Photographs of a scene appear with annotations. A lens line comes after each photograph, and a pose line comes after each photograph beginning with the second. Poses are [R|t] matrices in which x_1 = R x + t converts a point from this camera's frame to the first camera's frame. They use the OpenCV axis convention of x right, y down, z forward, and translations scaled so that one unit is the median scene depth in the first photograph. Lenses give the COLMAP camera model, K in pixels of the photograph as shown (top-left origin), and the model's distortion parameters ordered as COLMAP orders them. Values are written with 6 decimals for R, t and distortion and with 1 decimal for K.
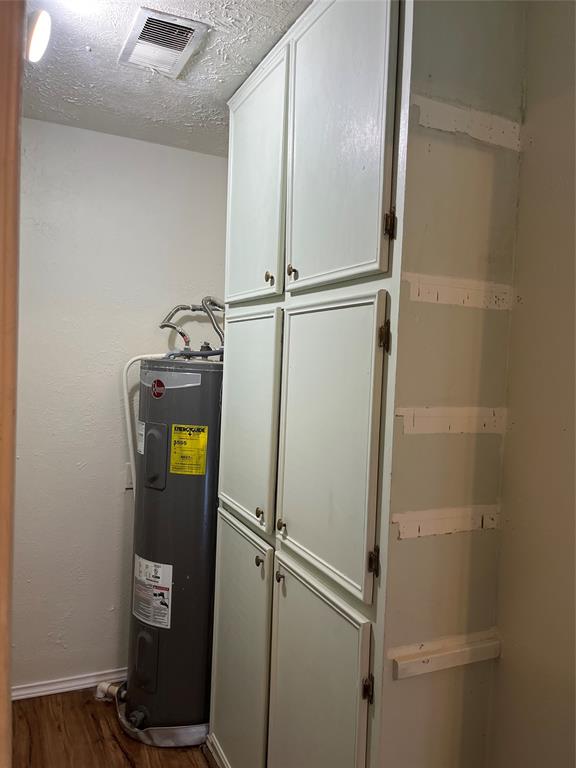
lens RADIAL K [[584.4, 0, 287.1], [0, 584.4, 387.7], [0, 0, 1]] dist [0.032248, -0.039316]
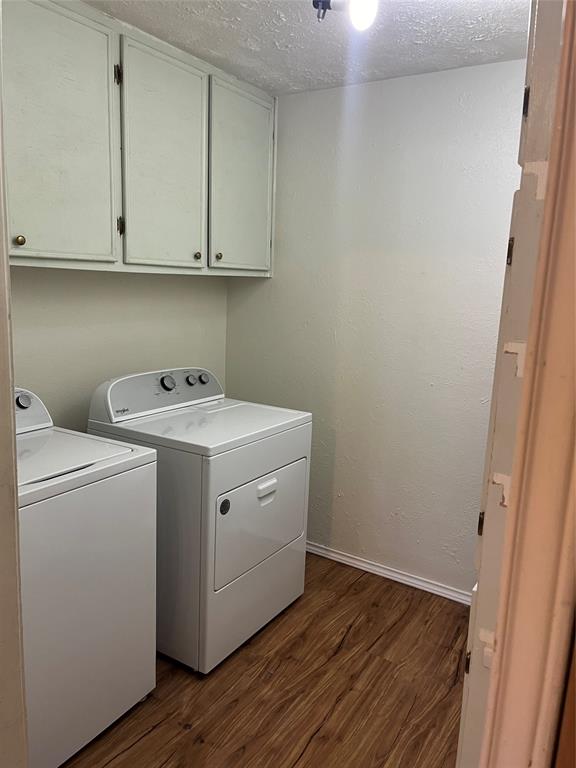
lens RADIAL K [[584.4, 0, 287.8], [0, 584.4, 380.6], [0, 0, 1]] dist [0.032248, -0.039316]
pose [[0.549373, 0.122949, -0.826482, 0.355116], [-0.057203, 0.992329, 0.109598, 0.008297], [0.833617, -0.012933, 0.552191, 0.162125]]
